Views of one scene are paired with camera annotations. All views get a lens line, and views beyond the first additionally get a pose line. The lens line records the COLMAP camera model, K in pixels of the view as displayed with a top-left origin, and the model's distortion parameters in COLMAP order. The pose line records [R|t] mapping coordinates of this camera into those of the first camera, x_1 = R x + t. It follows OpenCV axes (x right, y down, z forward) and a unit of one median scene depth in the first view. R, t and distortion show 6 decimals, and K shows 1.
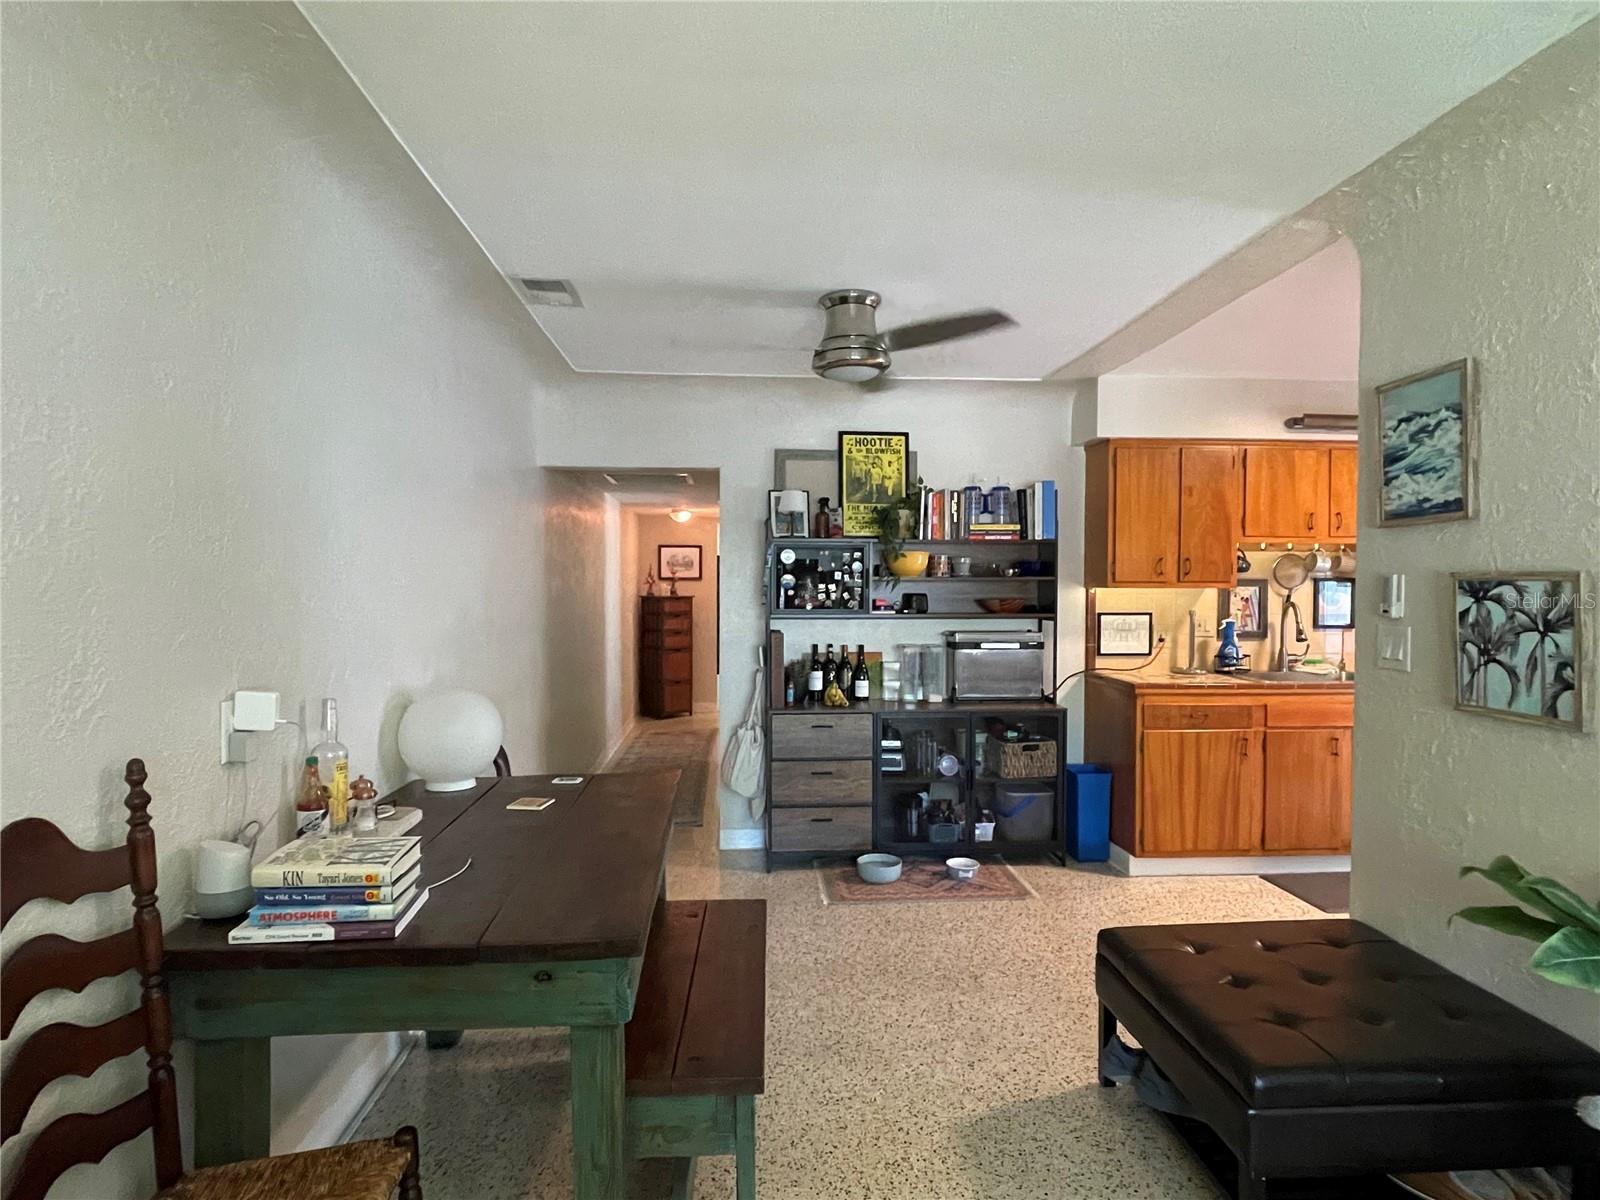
lens RADIAL K [[889.1, 0, 802.4], [0, 889.1, 598.2], [0, 0, 1]] dist [-0.003943, 0.005057]
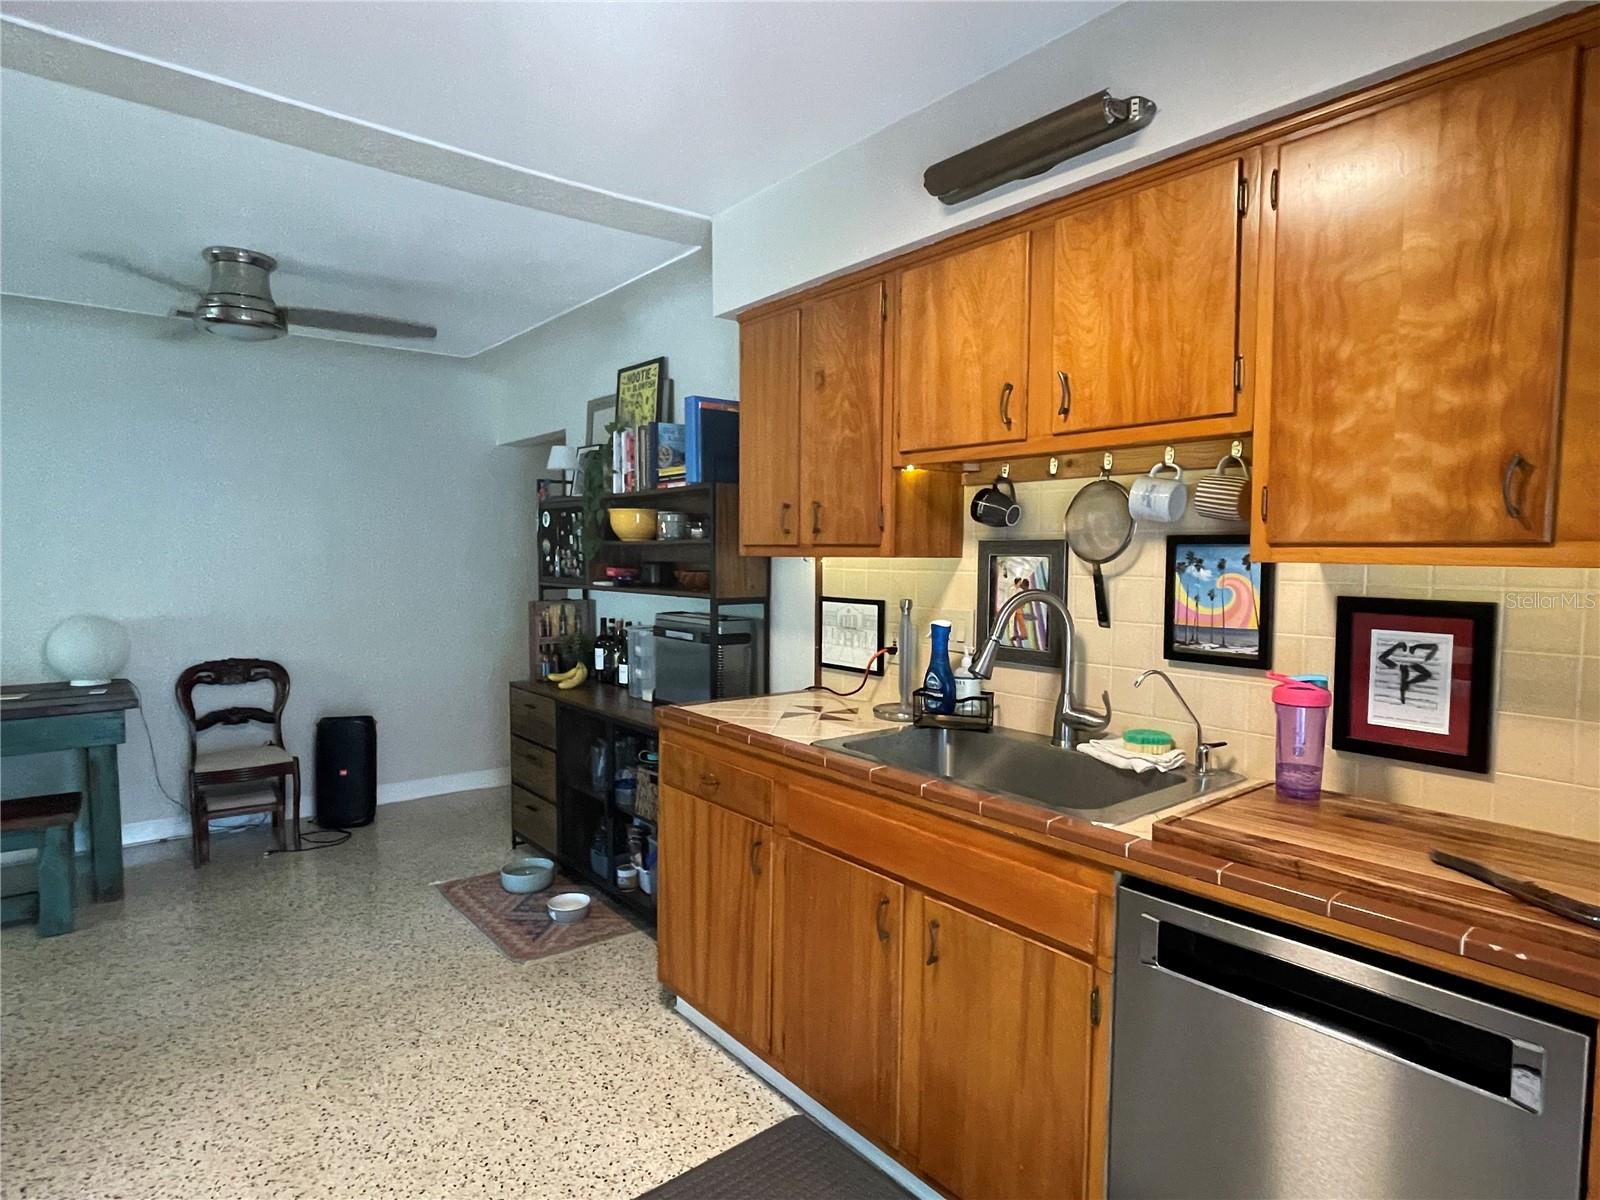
lens RADIAL K [[889.1, 0, 800.4], [0, 889.1, 603.5], [0, 0, 1]] dist [-0.003943, 0.005057]
pose [[0.571240, 0.050049, -0.819256, 0.869230], [-0.021470, 0.998709, 0.046041, -0.007433], [0.820502, -0.008711, 0.571577, 0.667768]]
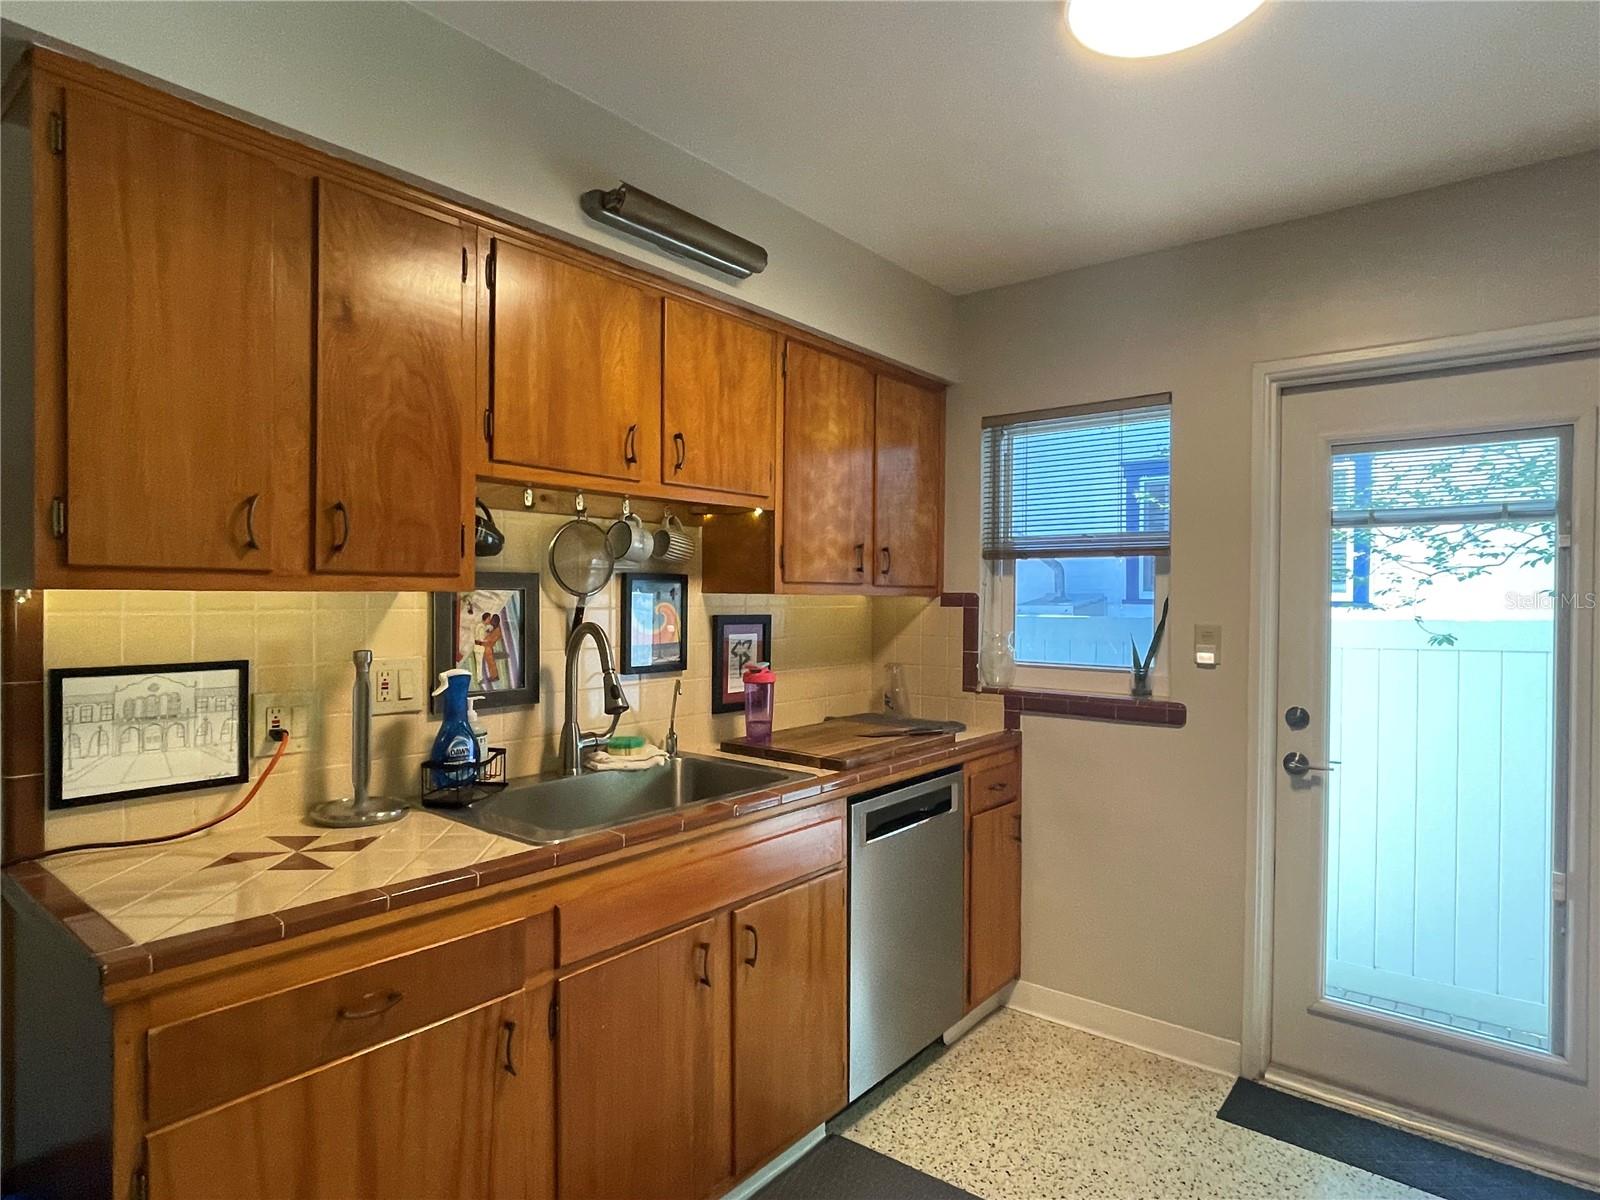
lens RADIAL K [[889.1, 0, 805.9], [0, 889.1, 608.5], [0, 0, 1]] dist [-0.003943, 0.005057]
pose [[0.678567, -0.008418, 0.734491, 0.300250], [0.008070, 0.999959, 0.004005, -0.004473], [-0.734494, 0.003210, 0.678607, 0.628013]]
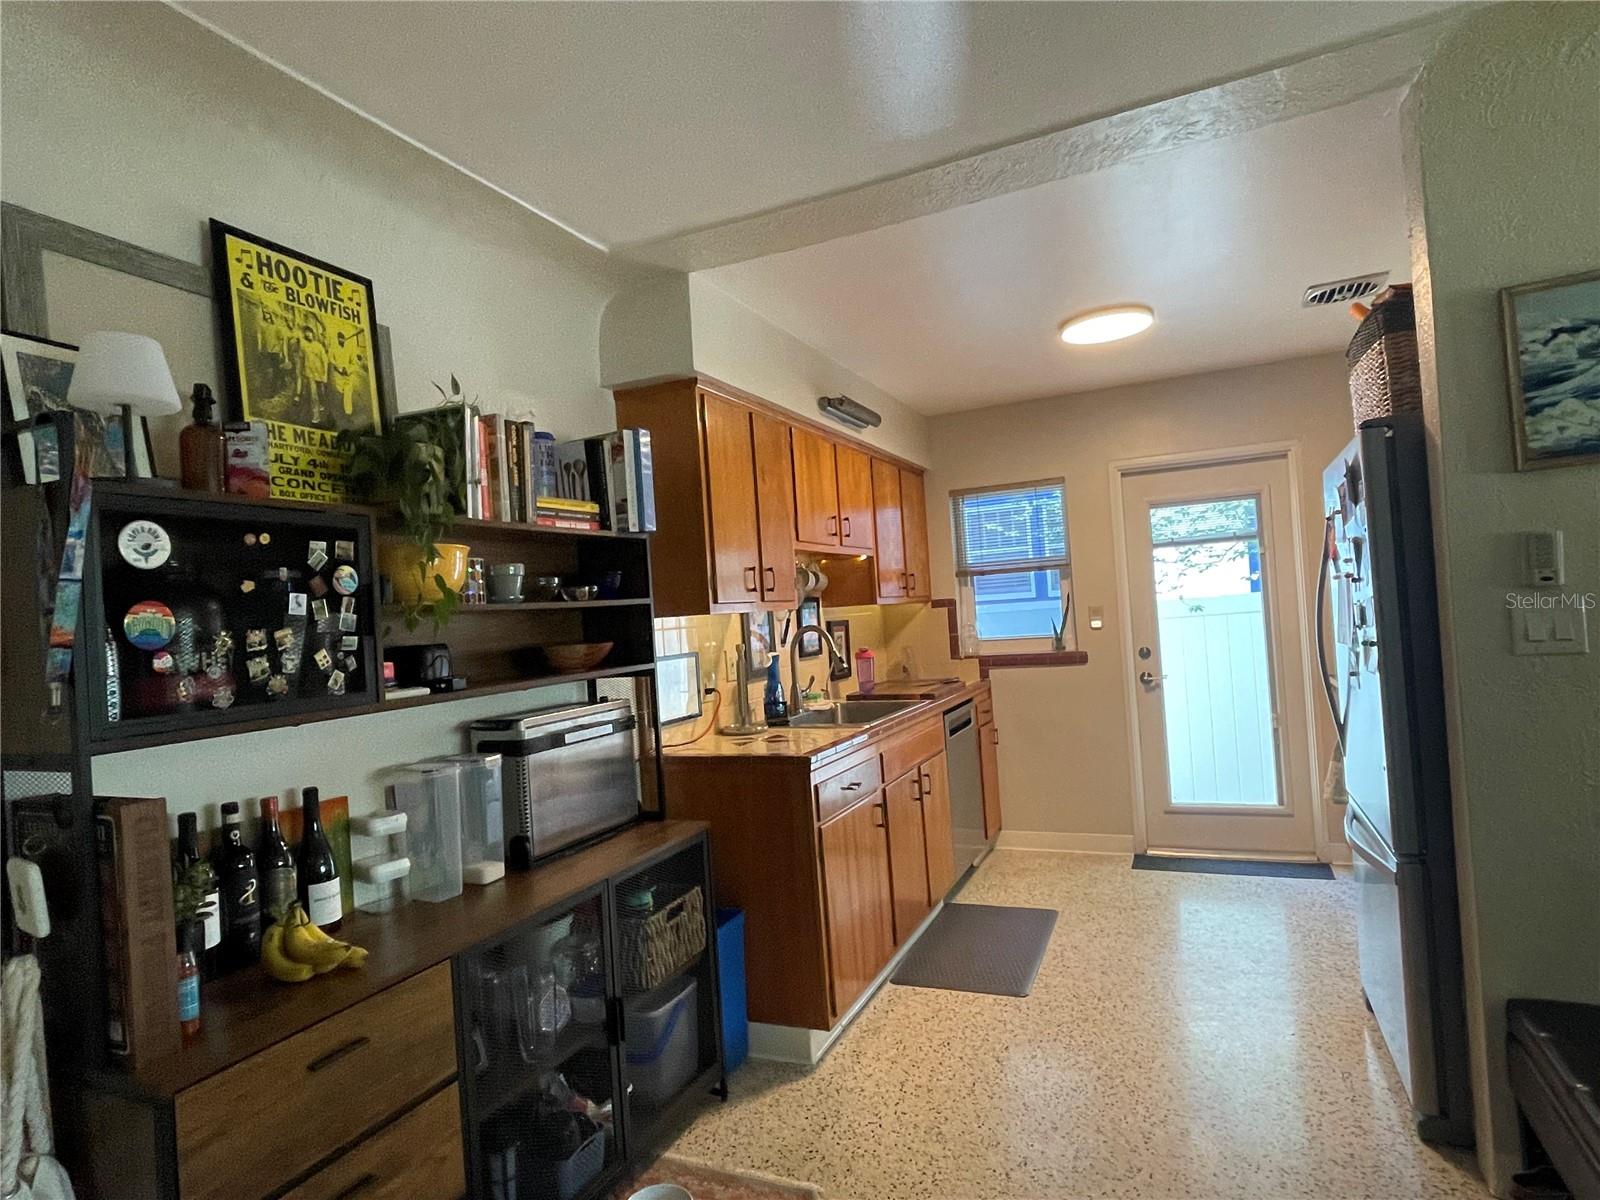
lens RADIAL K [[889.1, 0, 794.2], [0, 889.1, 601.0], [0, 0, 1]] dist [-0.003943, 0.005057]
pose [[0.477326, -0.021391, 0.878466, -0.173593], [0.084361, 0.996202, -0.021580, -0.002186], [-0.874668, 0.084409, 0.477317, 0.640729]]
